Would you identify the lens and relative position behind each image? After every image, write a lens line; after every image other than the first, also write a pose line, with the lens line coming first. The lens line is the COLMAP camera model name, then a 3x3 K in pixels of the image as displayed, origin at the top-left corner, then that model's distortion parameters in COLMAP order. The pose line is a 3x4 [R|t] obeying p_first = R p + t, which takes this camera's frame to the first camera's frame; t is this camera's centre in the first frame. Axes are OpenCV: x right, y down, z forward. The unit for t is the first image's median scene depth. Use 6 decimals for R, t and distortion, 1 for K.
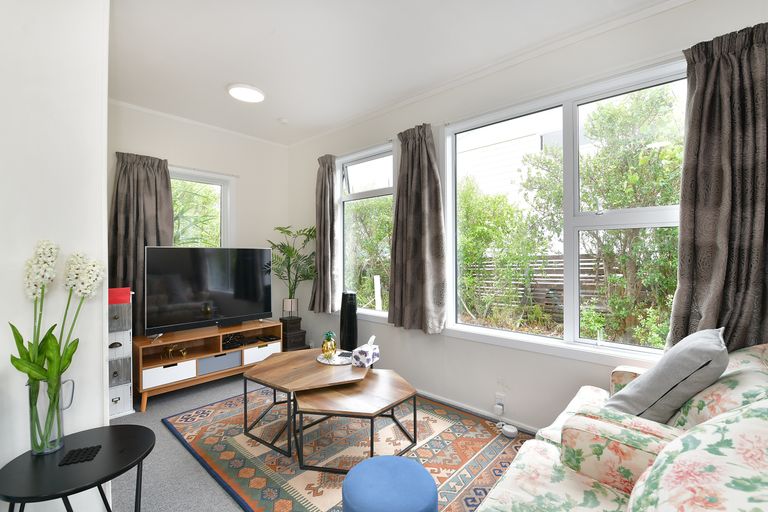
lens RADIAL K [[342.2, 0, 381.4], [0, 342.2, 253.2], [0, 0, 1]] dist [-0.001617, -0.000296]
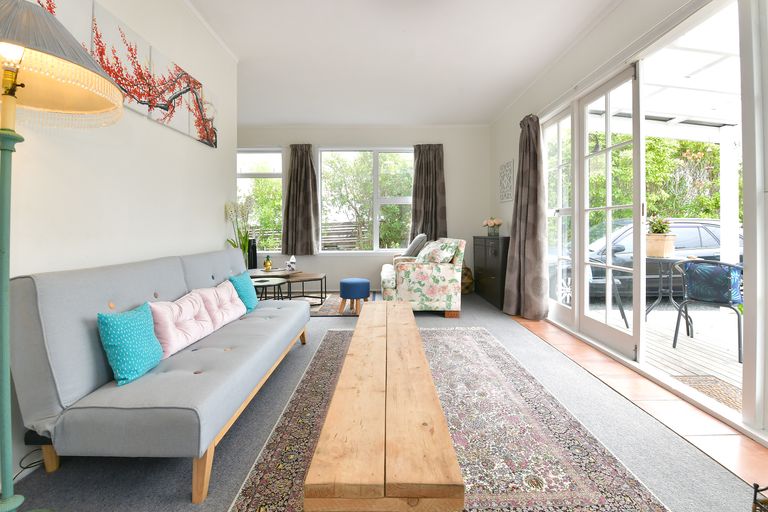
lens RADIAL K [[351.7, 0, 387.1], [0, 351.7, 230.7], [0, 0, 1]] dist [-0.011175, -0.000782]
pose [[0.724855, -0.000815, 0.688901, -1.183608], [0.001243, 0.999999, -0.000125, 0.129067], [-0.688900, 0.000947, 0.724856, -0.908455]]
